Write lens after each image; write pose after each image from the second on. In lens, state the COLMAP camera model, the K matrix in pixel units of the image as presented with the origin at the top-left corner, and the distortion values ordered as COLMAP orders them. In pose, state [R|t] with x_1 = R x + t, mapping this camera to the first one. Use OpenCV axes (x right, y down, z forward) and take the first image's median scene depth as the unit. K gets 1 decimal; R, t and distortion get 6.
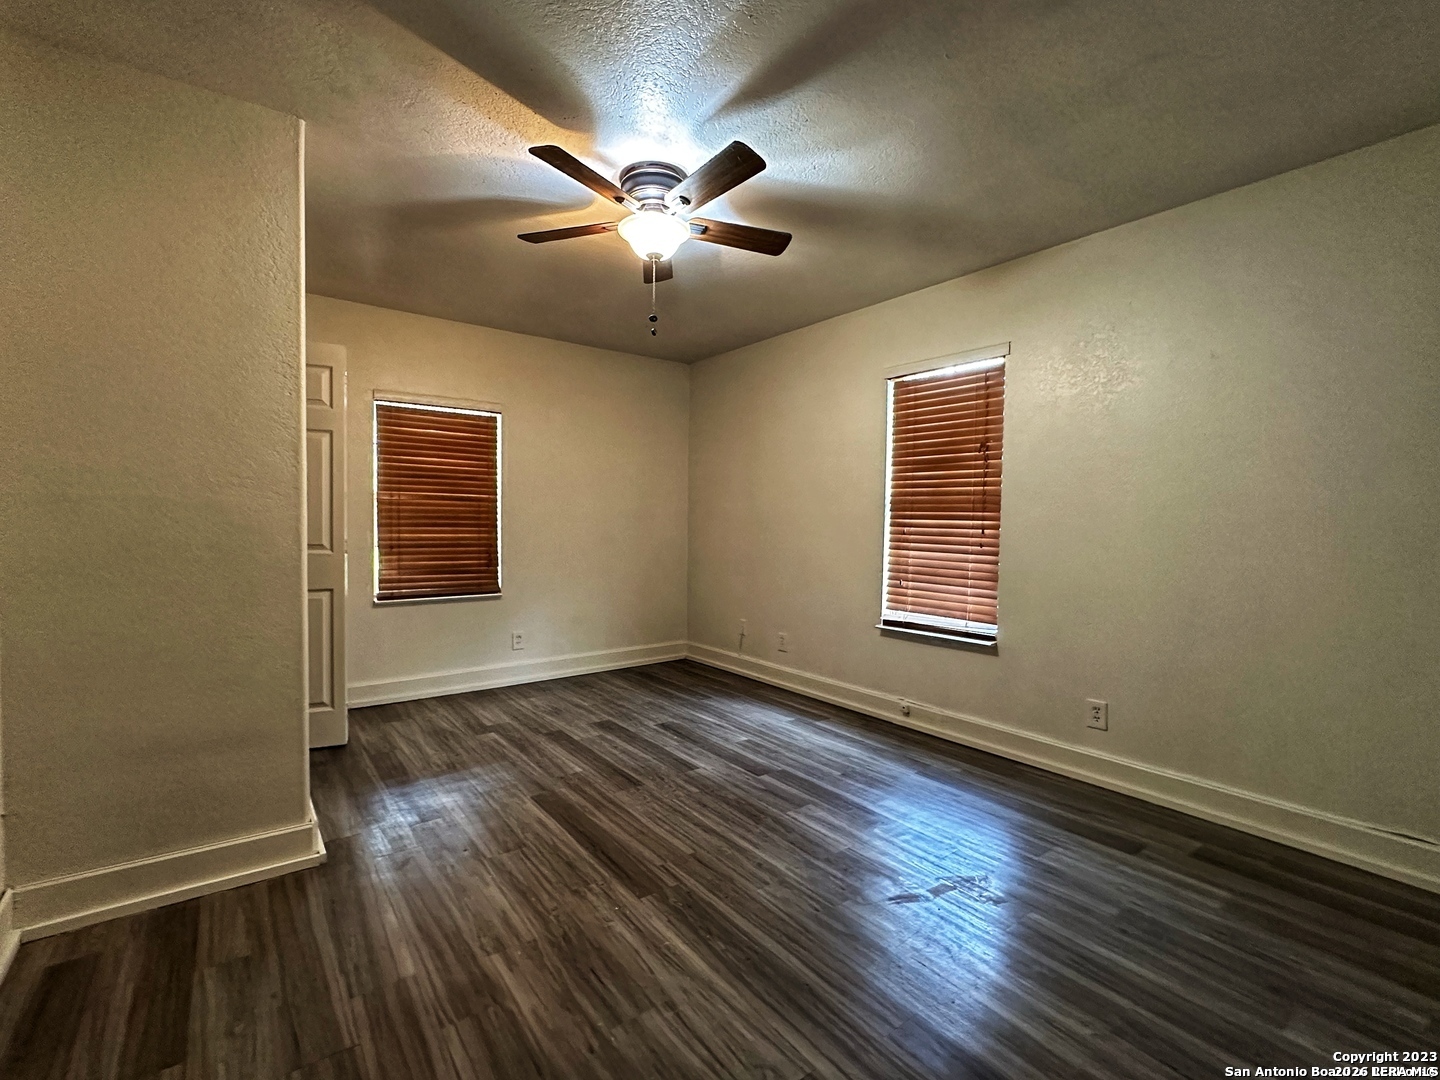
lens RADIAL K [[644.6, 0, 719.3], [0, 644.6, 541.3], [0, 0, 1]] dist [0.000360, -0.000733]
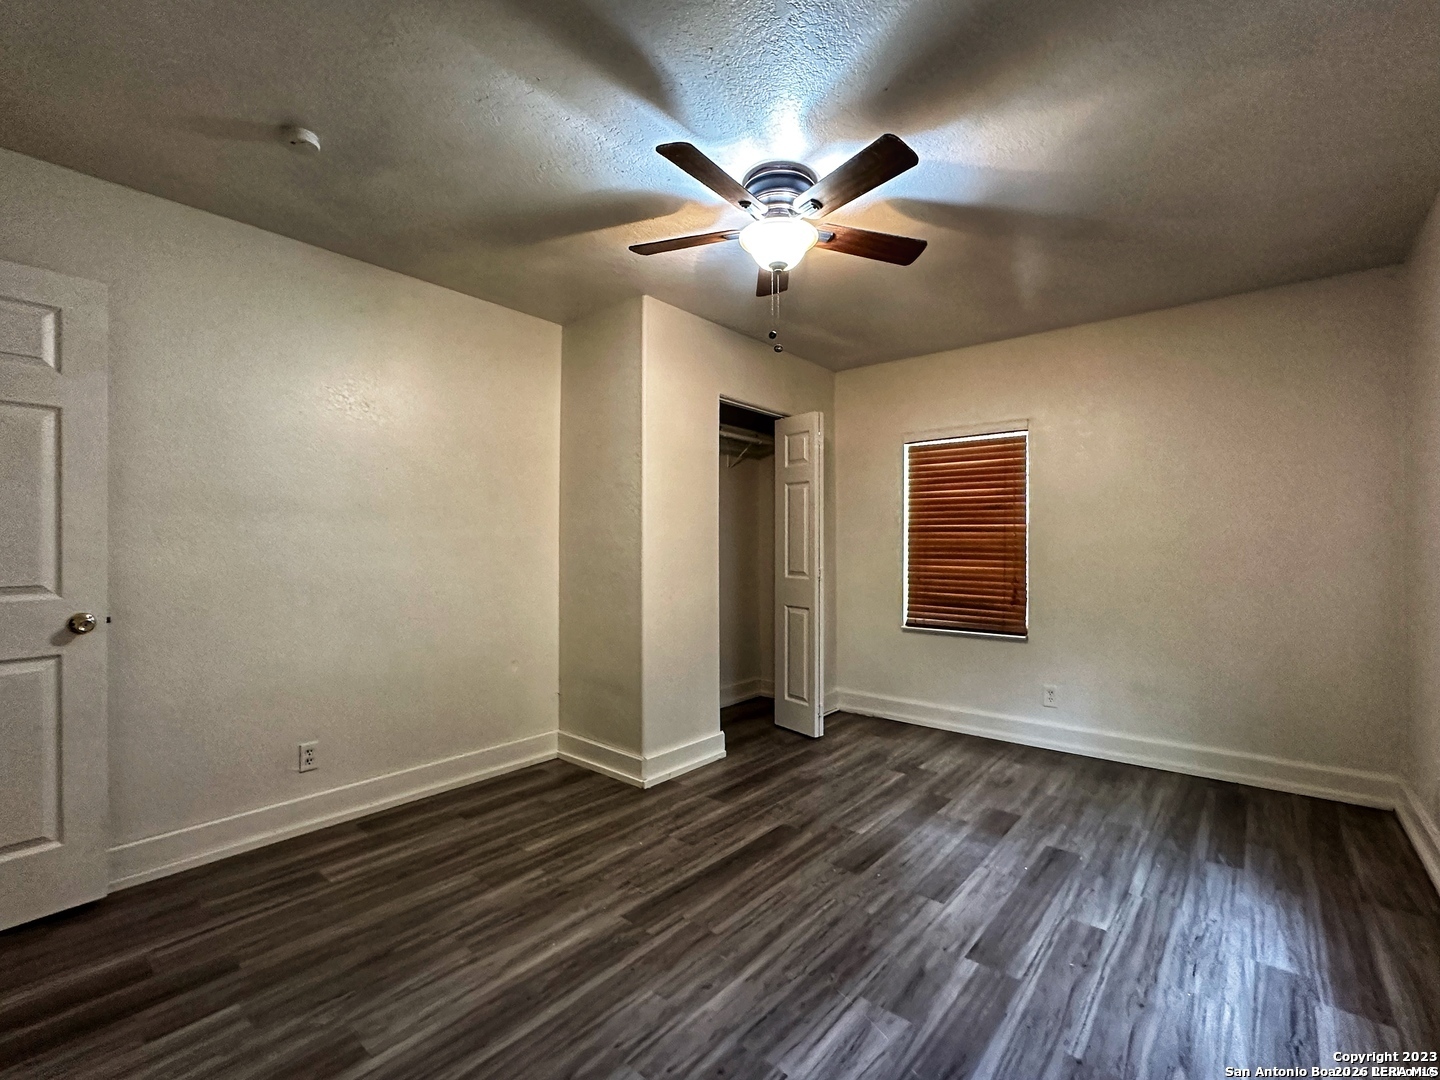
lens RADIAL K [[644.6, 0, 719.9], [0, 644.6, 540.1], [0, 0, 1]] dist [0.000360, -0.000733]
pose [[0.217762, -0.015640, -0.975877, 0.512486], [-0.027292, 0.999383, -0.022106, -0.022432], [0.975620, 0.031447, 0.217201, 0.490928]]
